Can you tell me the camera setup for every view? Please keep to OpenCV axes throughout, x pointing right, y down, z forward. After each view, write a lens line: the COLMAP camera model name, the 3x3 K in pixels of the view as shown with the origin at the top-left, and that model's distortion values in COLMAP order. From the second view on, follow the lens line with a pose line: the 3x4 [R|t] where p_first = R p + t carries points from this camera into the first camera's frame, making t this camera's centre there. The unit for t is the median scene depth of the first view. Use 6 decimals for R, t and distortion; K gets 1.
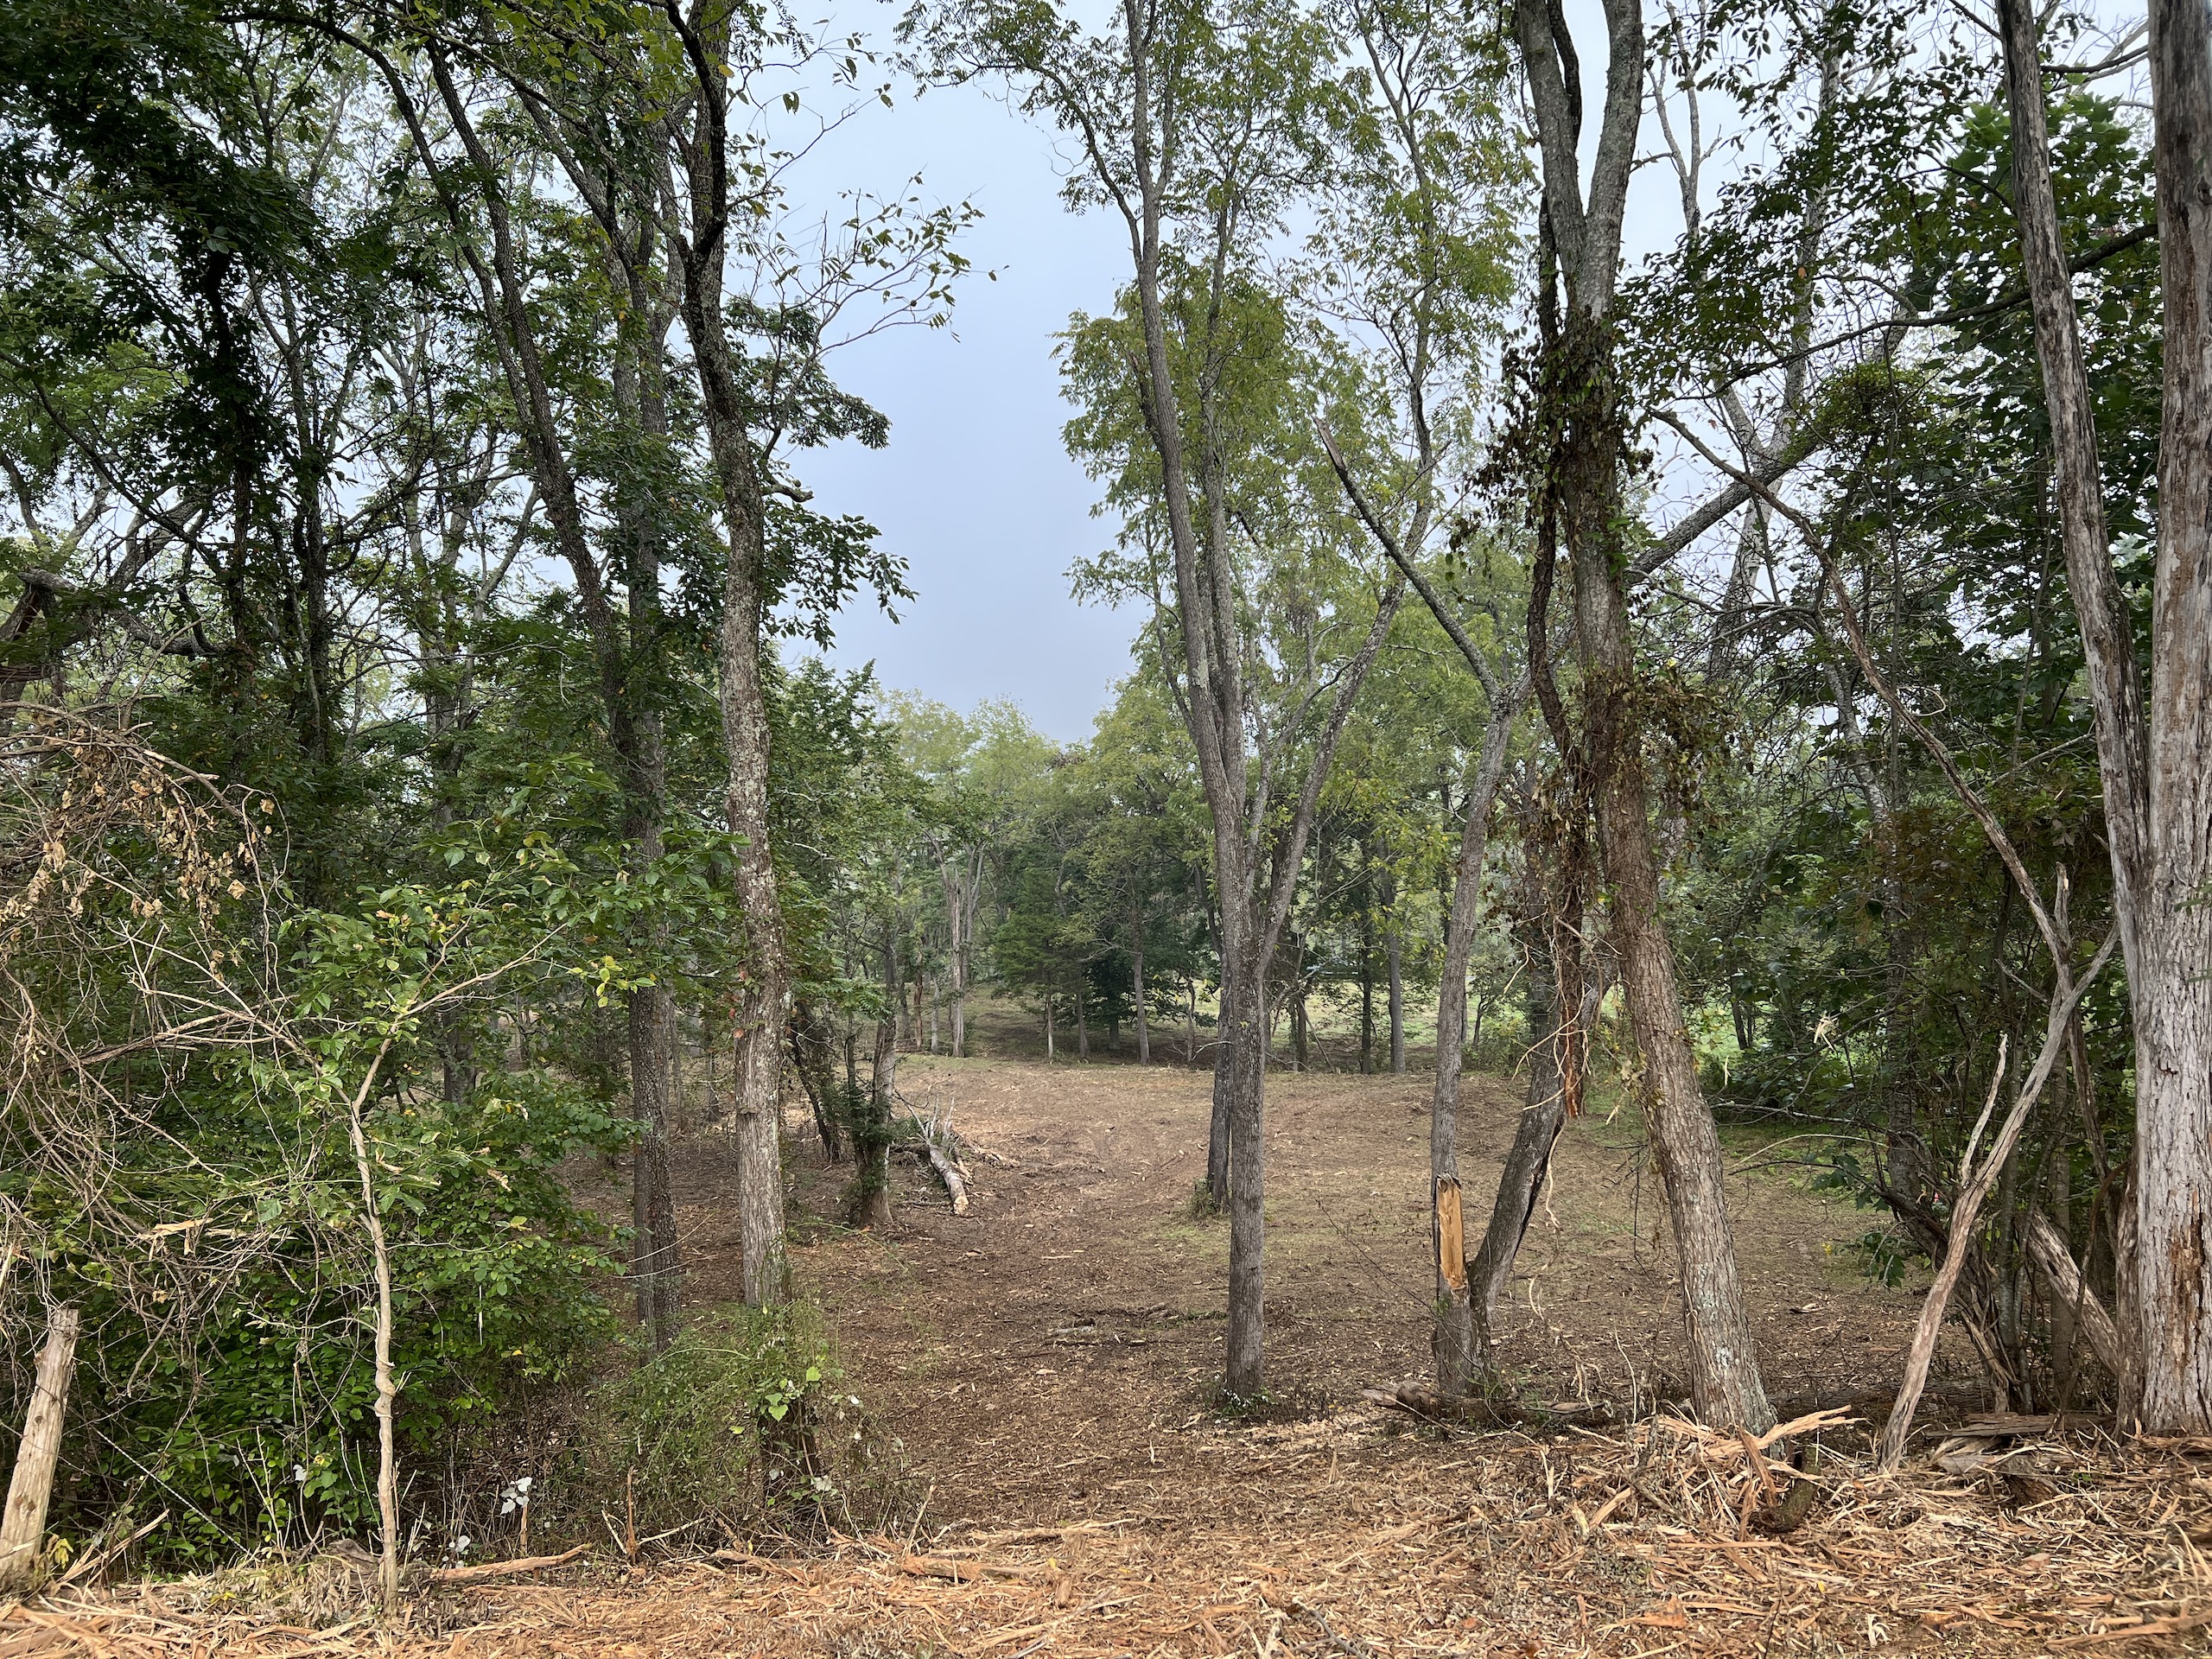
lens RADIAL K [[1676.9, 0, 1104.6], [0, 1676.9, 831.4], [0, 0, 1]] dist [0.000779, -0.000330]
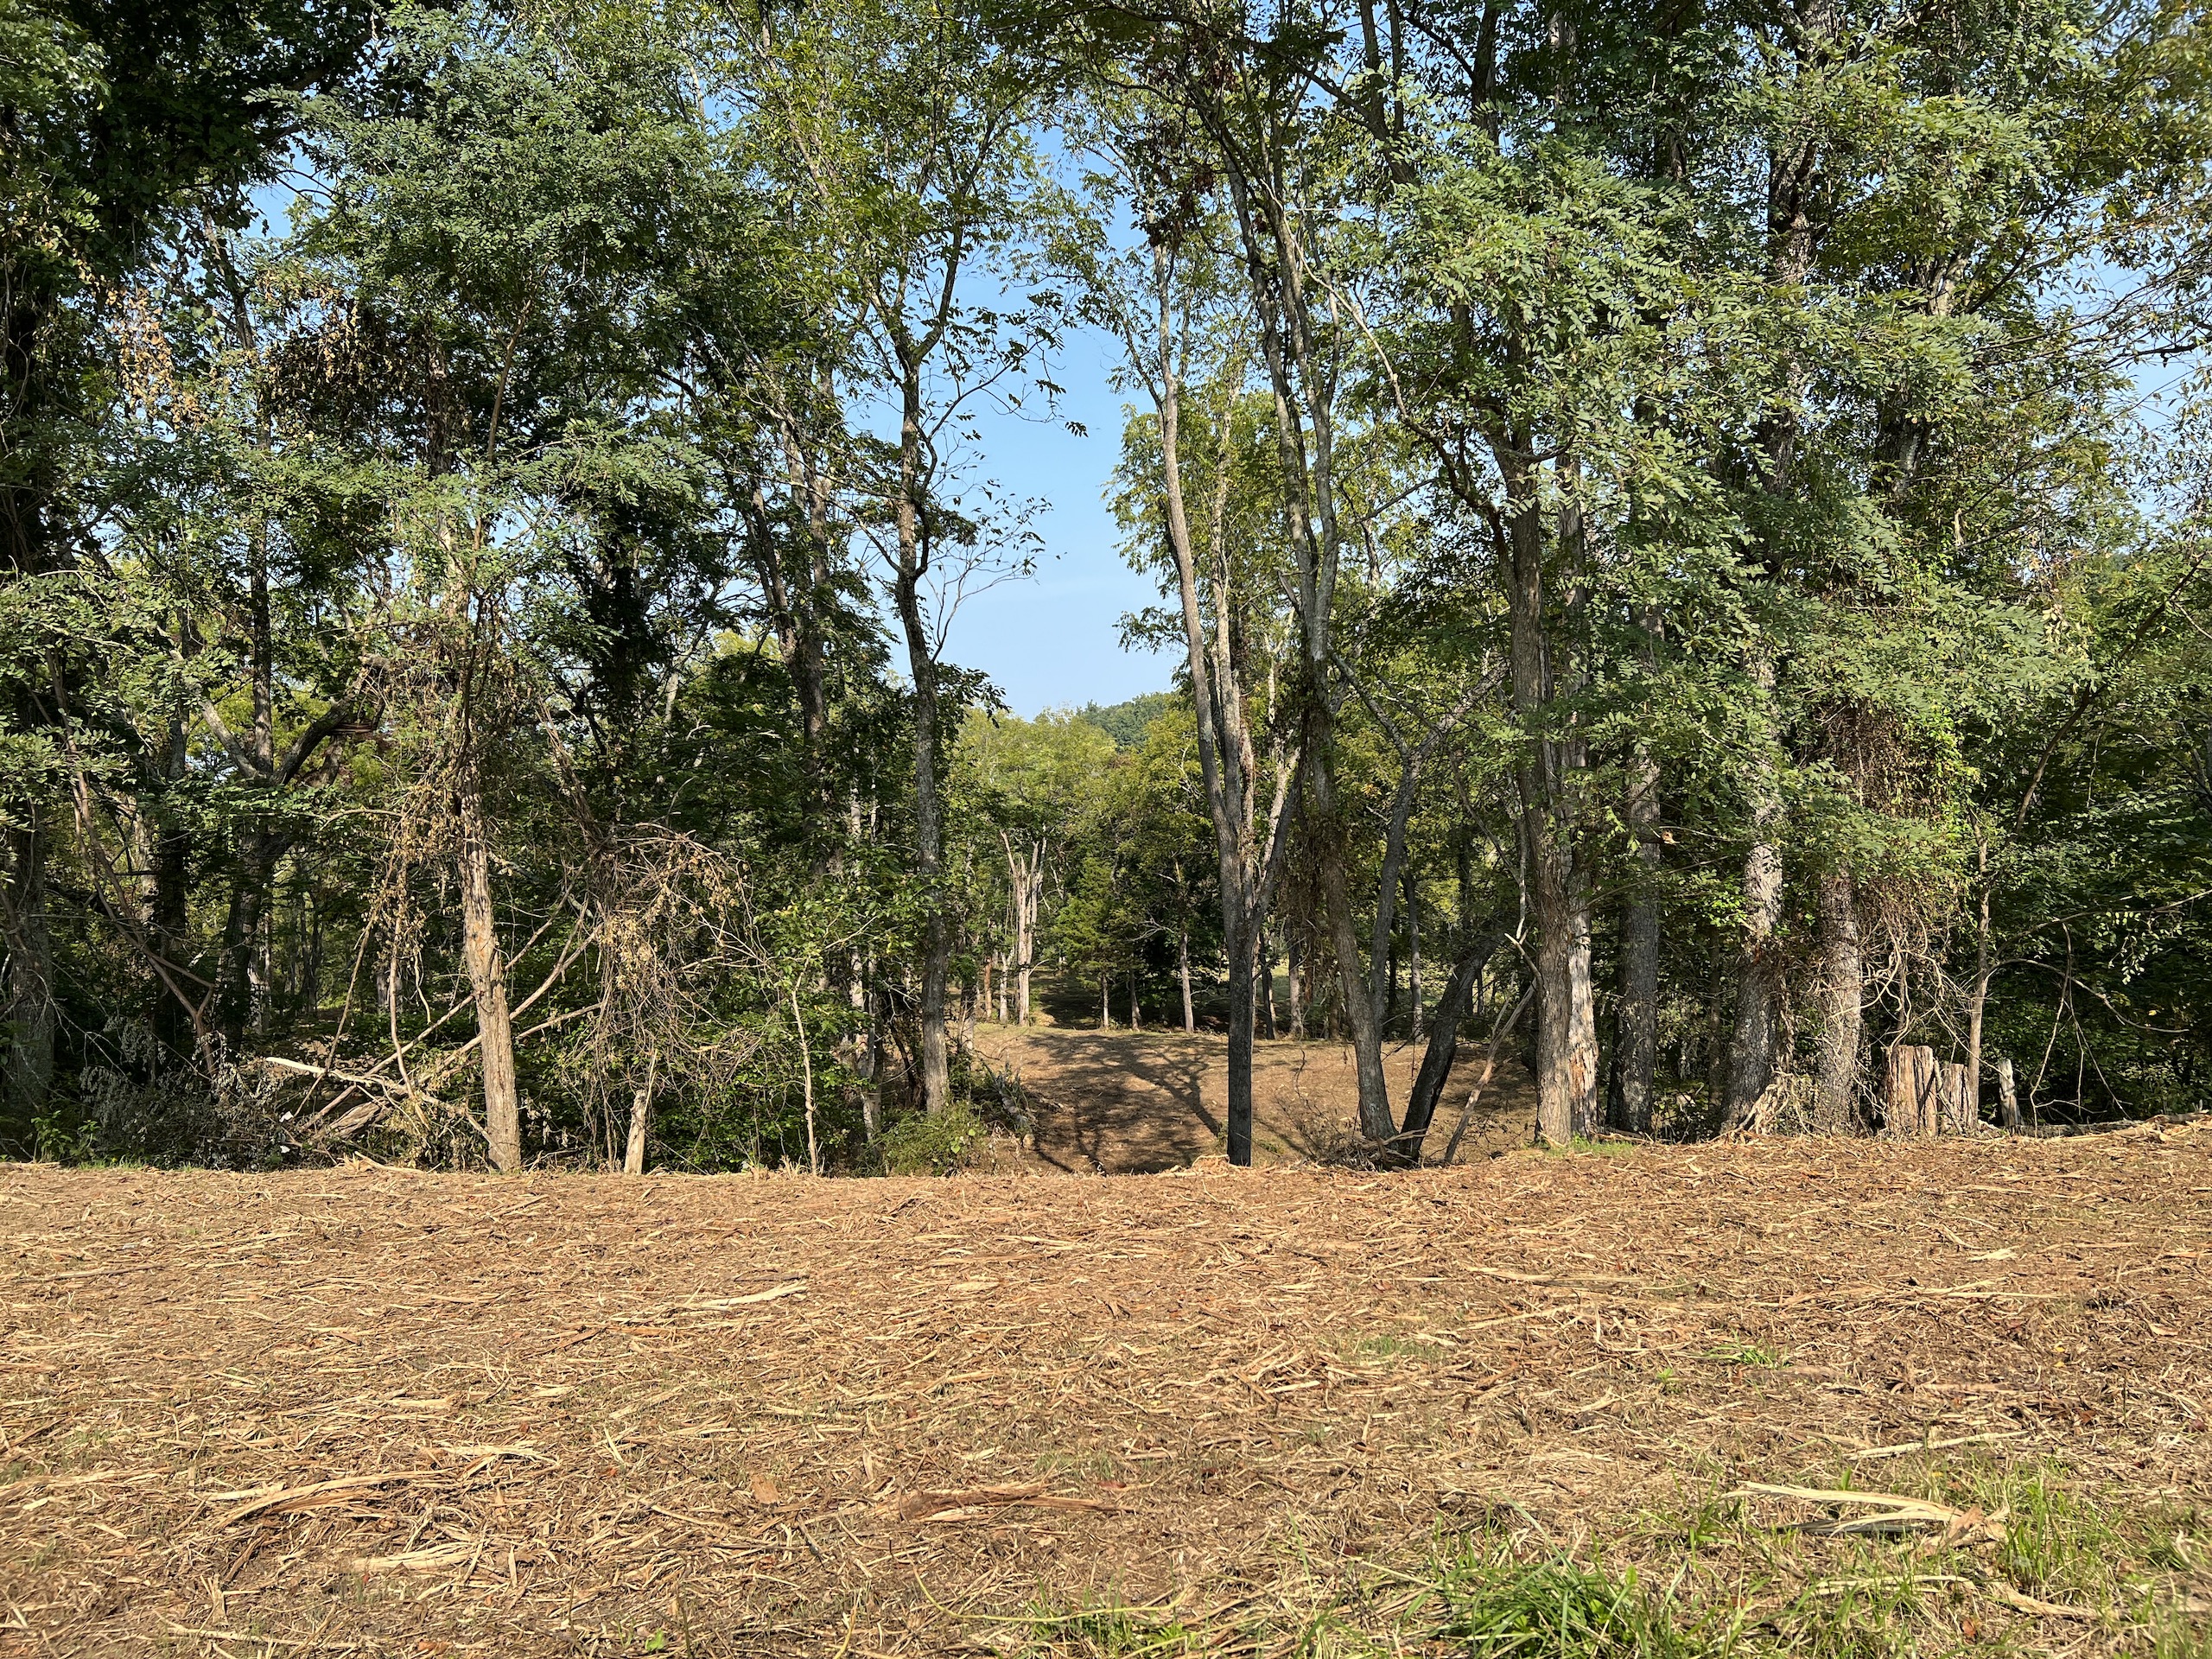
lens RADIAL K [[1676.9, 0, 1106.6], [0, 1676.9, 828.4], [0, 0, 1]] dist [0.000779, -0.000330]
pose [[0.999383, 0.005344, -0.034723, 0.022721], [-0.005003, 0.999939, 0.009893, -0.027060], [0.034773, -0.009713, 0.999348, -0.373970]]
